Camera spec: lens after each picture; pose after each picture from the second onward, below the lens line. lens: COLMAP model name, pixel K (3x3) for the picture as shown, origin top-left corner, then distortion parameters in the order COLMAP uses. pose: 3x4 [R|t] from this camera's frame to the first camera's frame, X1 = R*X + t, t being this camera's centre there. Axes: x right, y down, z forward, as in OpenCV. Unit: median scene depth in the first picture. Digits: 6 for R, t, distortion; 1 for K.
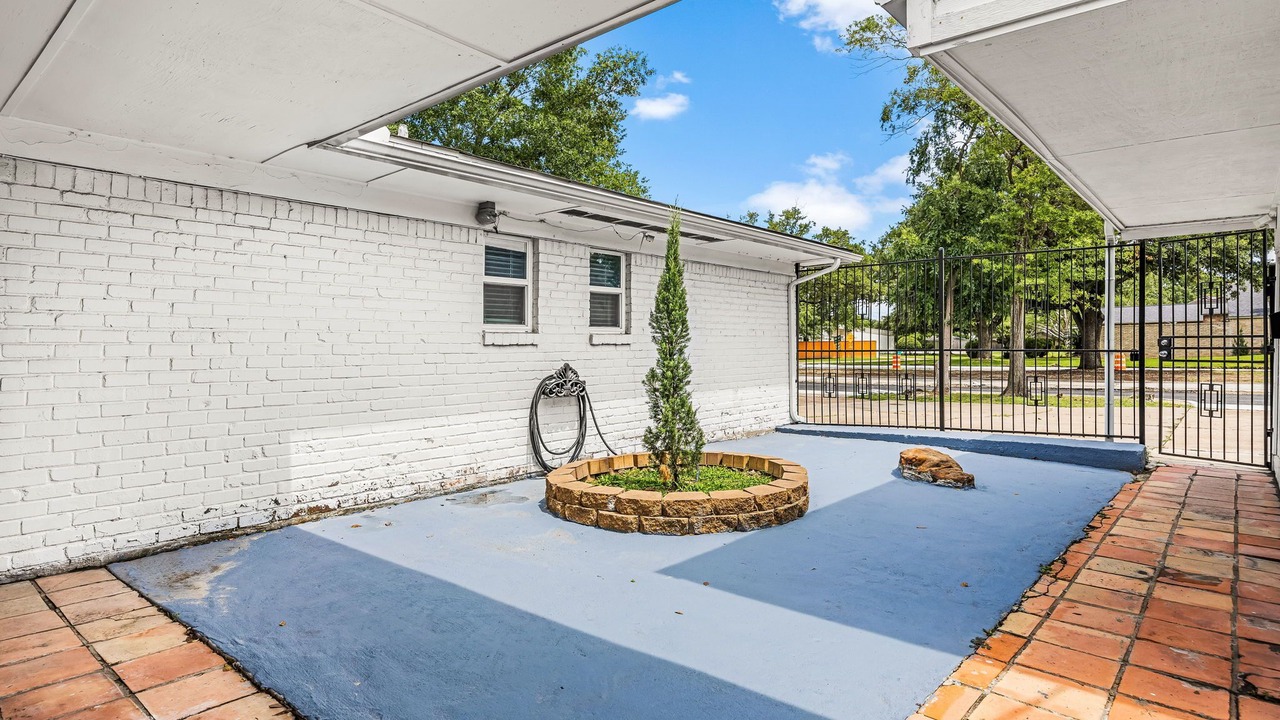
lens RADIAL K [[681.5, 0, 646.5], [0, 681.5, 354.7], [0, 0, 1]] dist [-0.020908, -0.000710]
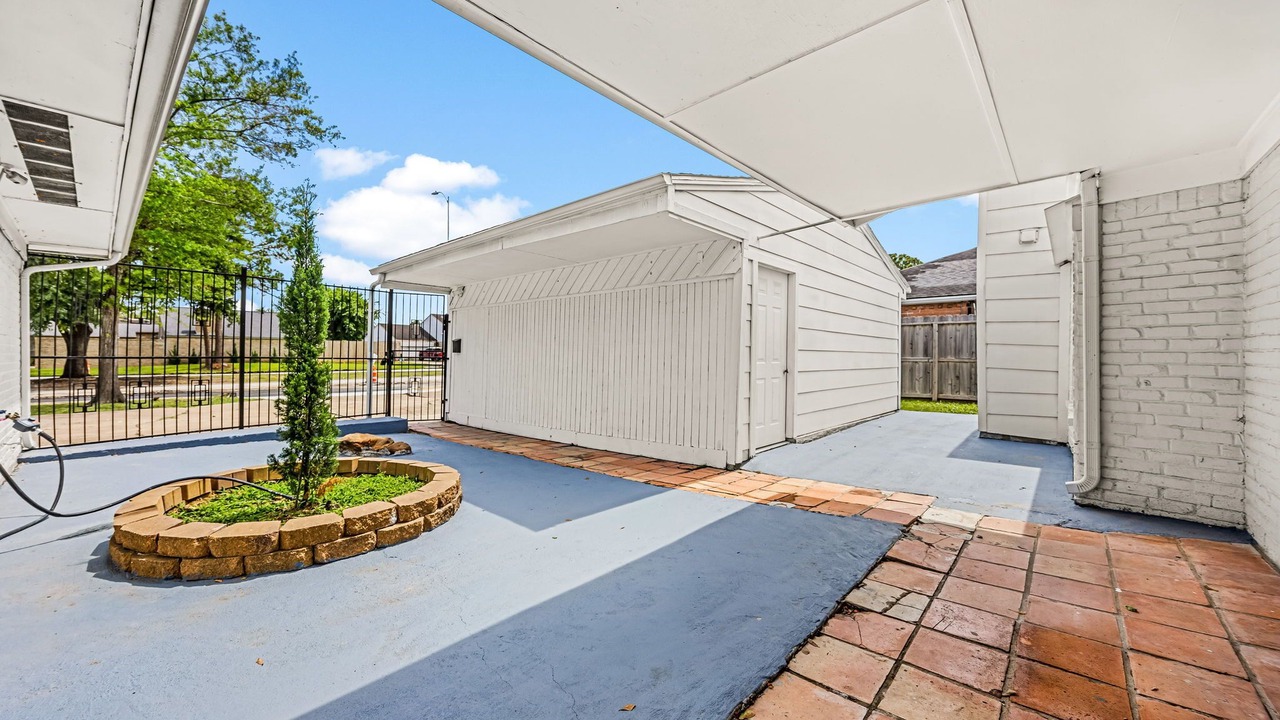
lens RADIAL K [[494.5, 0, 647.0], [0, 494.5, 356.4], [0, 0, 1]] dist [-0.001937, -0.000121]
pose [[0.020767, 0.008586, 0.999747, -0.447541], [0.006190, 0.999943, -0.008716, 0.005202], [-0.999765, 0.006369, 0.020712, 0.395561]]
